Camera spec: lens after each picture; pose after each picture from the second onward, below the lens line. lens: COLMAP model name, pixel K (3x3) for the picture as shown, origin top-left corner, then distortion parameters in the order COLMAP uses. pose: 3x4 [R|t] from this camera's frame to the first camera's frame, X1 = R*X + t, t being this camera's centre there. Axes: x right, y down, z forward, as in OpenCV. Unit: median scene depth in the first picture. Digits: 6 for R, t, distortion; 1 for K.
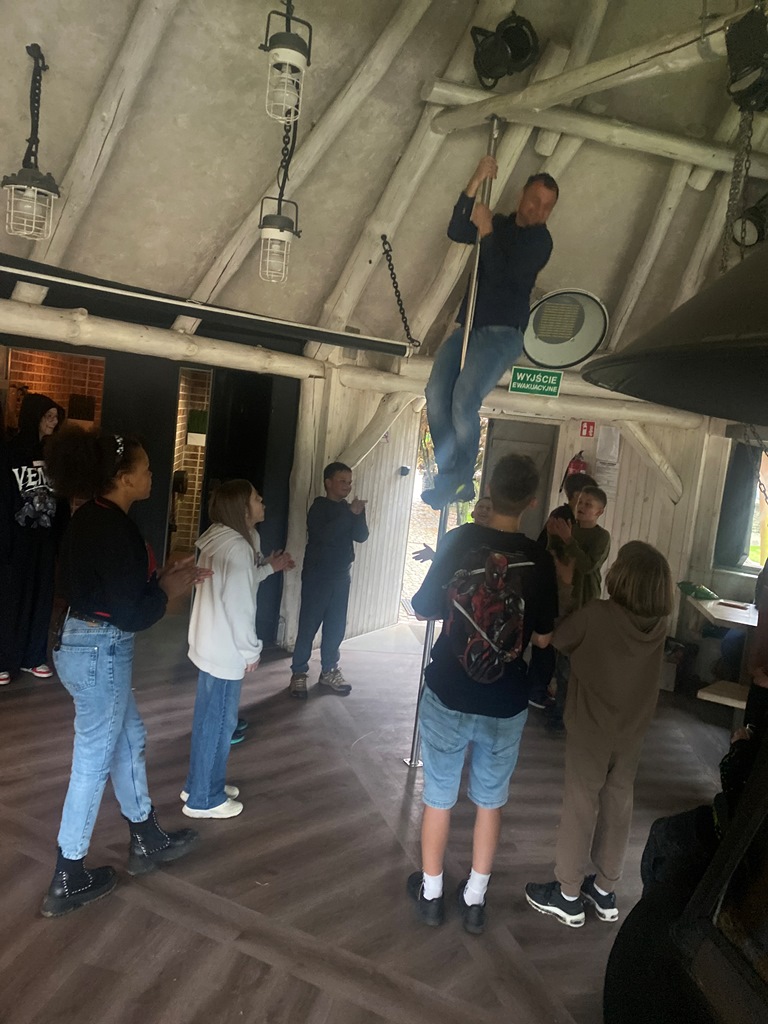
lens RADIAL K [[811.3, 0, 403.3], [0, 811.3, 511.9], [0, 0, 1]] dist [0.057610, -0.041163]
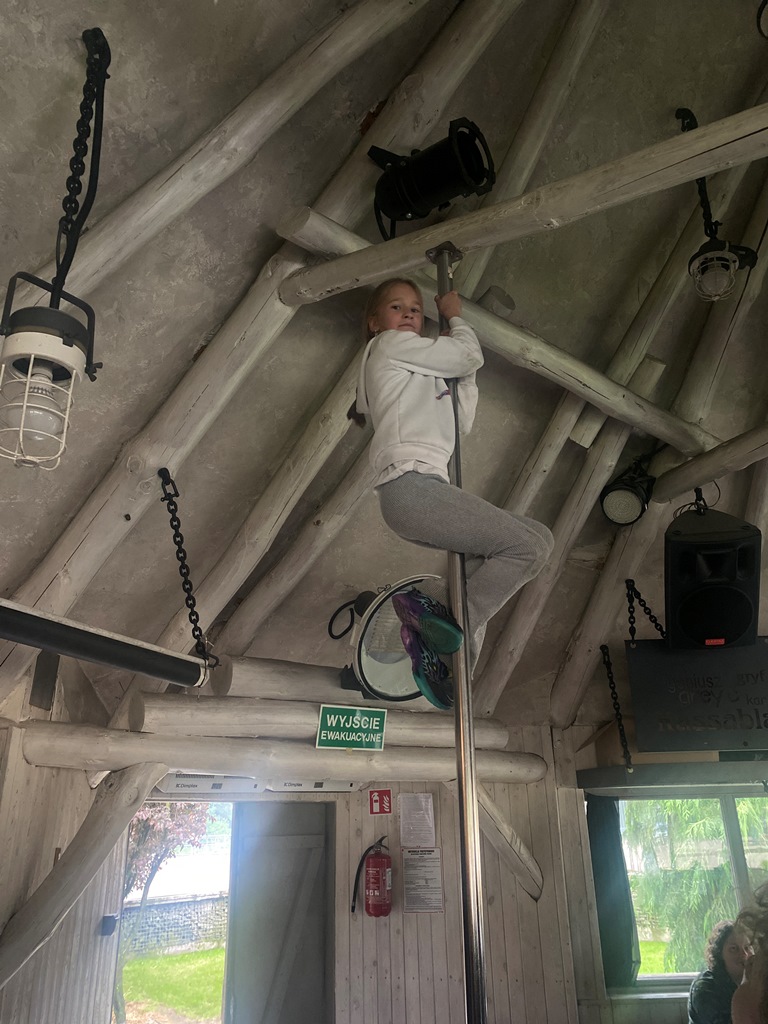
lens RADIAL K [[811.3, 0, 403.3], [0, 811.3, 511.9], [0, 0, 1]] dist [0.057610, -0.041163]
pose [[0.864737, 0.057275, 0.498949, -0.135364], [0.171925, 0.899691, -0.401244, -0.050366], [-0.471881, 0.432753, 0.768149, 0.428756]]
